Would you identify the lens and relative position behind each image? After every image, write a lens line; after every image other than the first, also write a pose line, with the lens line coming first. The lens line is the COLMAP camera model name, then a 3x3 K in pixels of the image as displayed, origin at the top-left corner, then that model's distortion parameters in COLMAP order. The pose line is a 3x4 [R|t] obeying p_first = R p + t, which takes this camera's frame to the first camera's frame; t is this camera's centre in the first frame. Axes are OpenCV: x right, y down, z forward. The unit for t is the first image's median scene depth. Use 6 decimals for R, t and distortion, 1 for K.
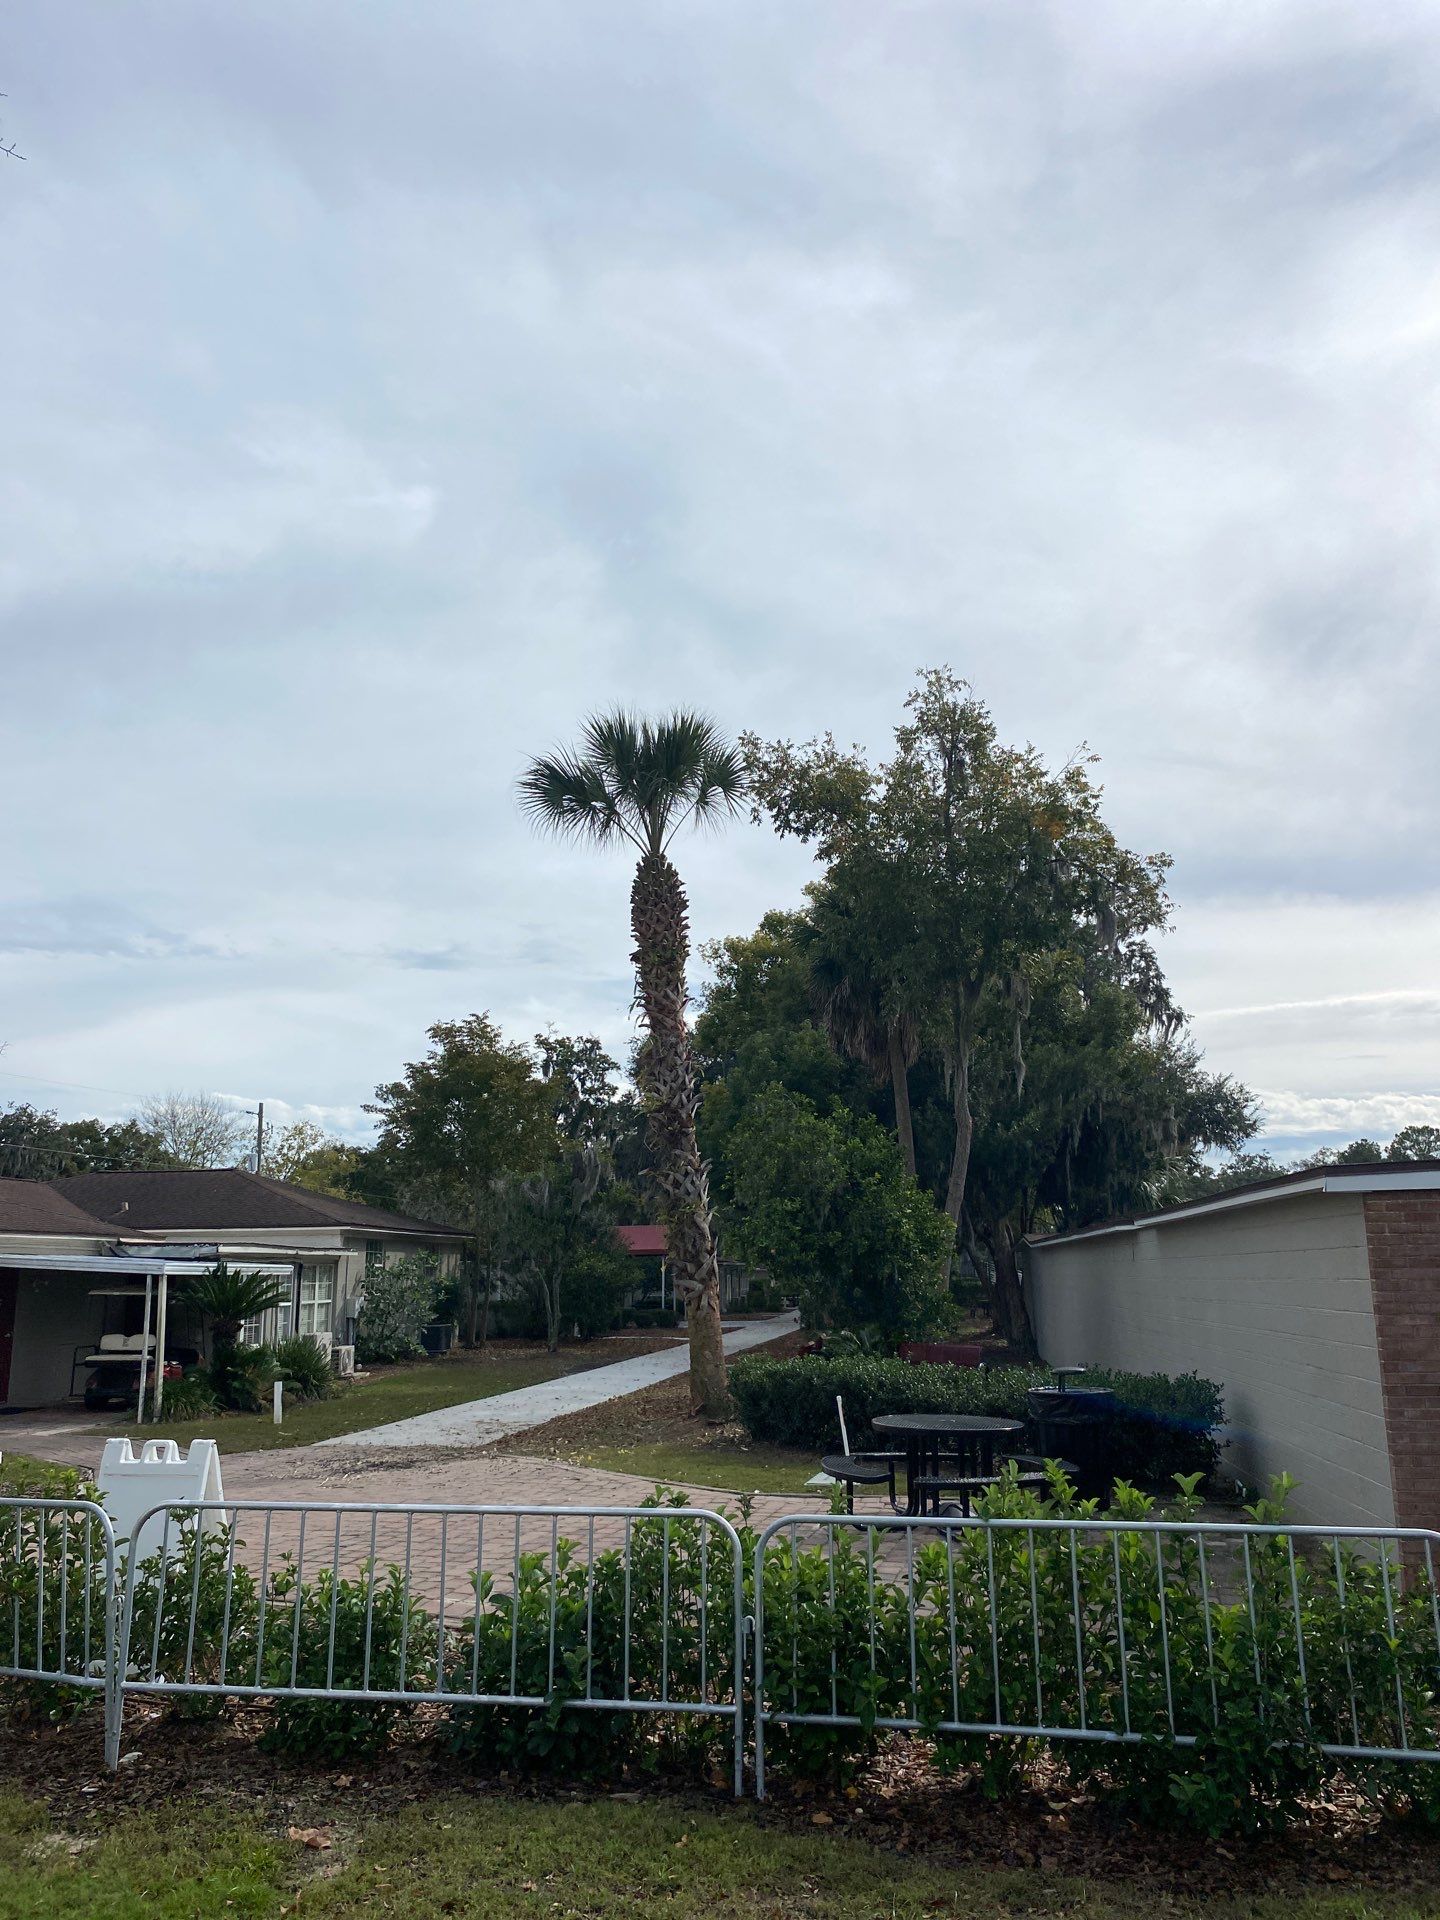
lens RADIAL K [[1580.5, 0, 738.7], [0, 1580.5, 969.4], [0, 0, 1]] dist [0.177259, -0.001335]
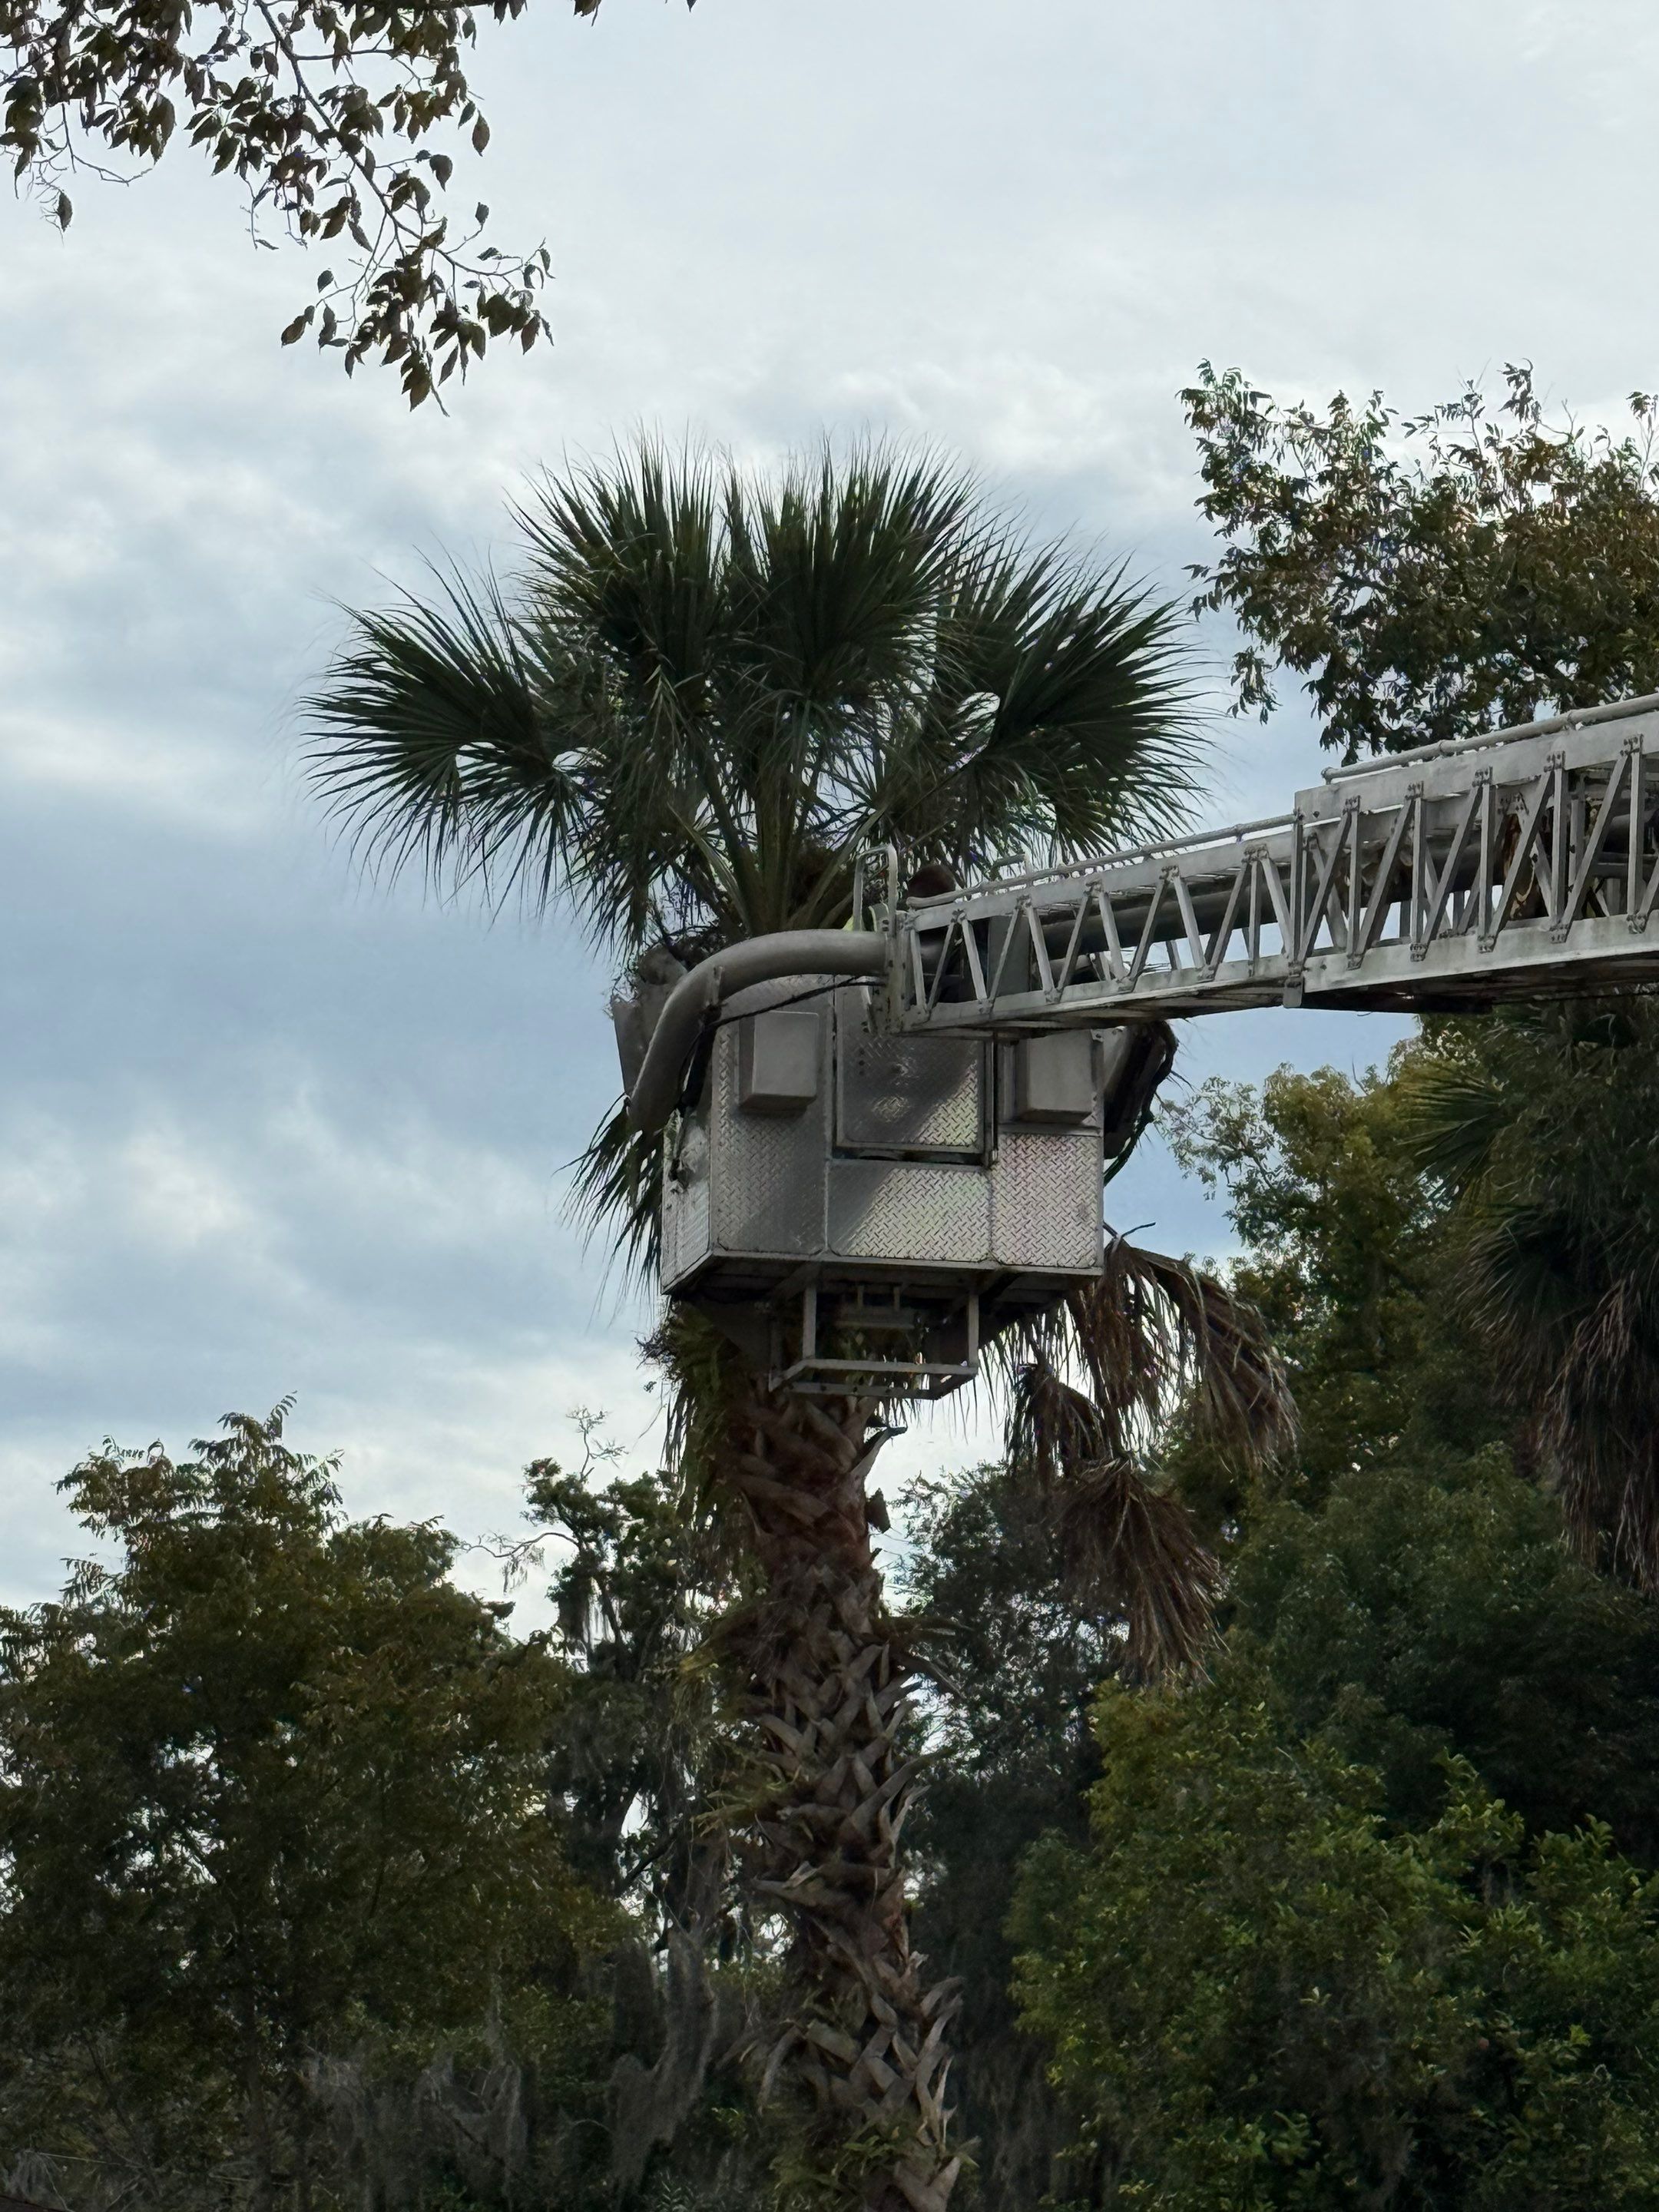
lens RADIAL K [[7533.4, 0, 829.5], [0, 7533.4, 1106.0], [0, 0, 1]] dist [0.108321, -0.282452]
pose [[0.994718, -0.012062, -0.101932, 0.067983], [0.012349, 0.999921, 0.002188, -0.030045], [0.101898, -0.003435, 0.994789, -0.260960]]
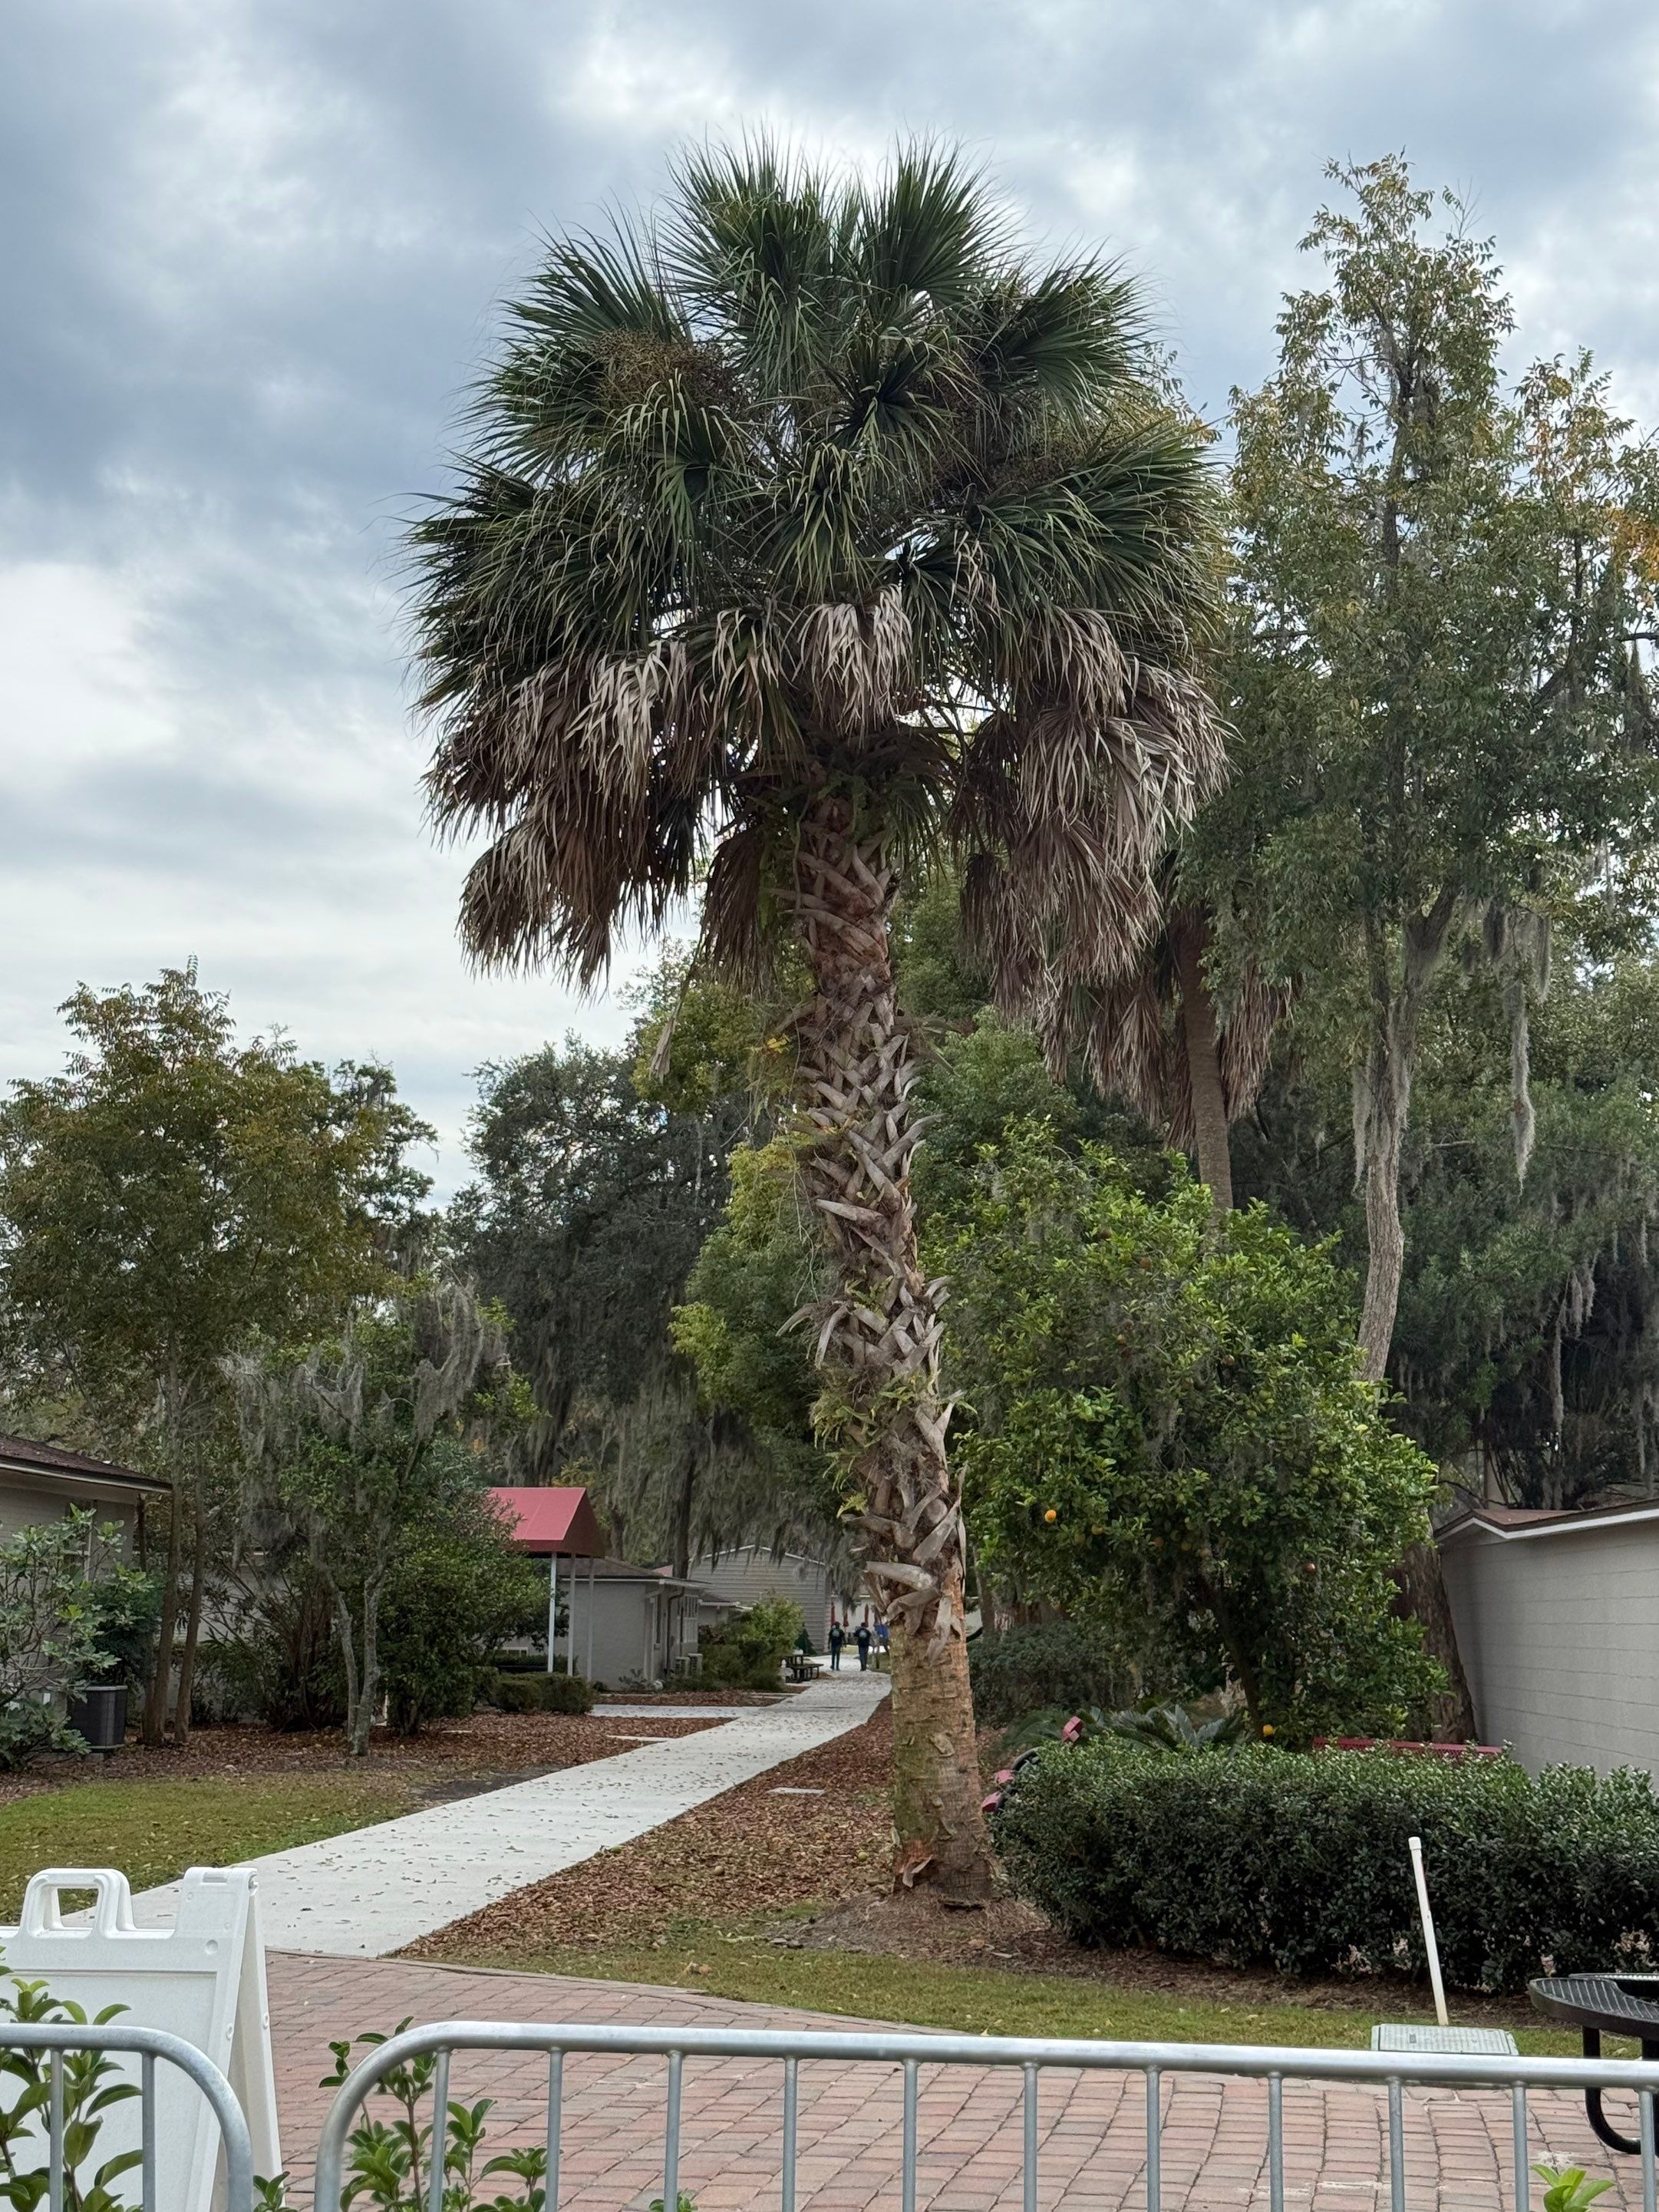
lens RADIAL K [[3443.1, 0, 827.3], [0, 3443.1, 1159.8], [0, 0, 1]] dist [0.162058, 0.061658]
pose [[0.996631, 0.034848, 0.074249, -0.075997], [-0.038787, 0.997879, 0.052281, 0.029133], [-0.072269, -0.054985, 0.995868, 0.078747]]
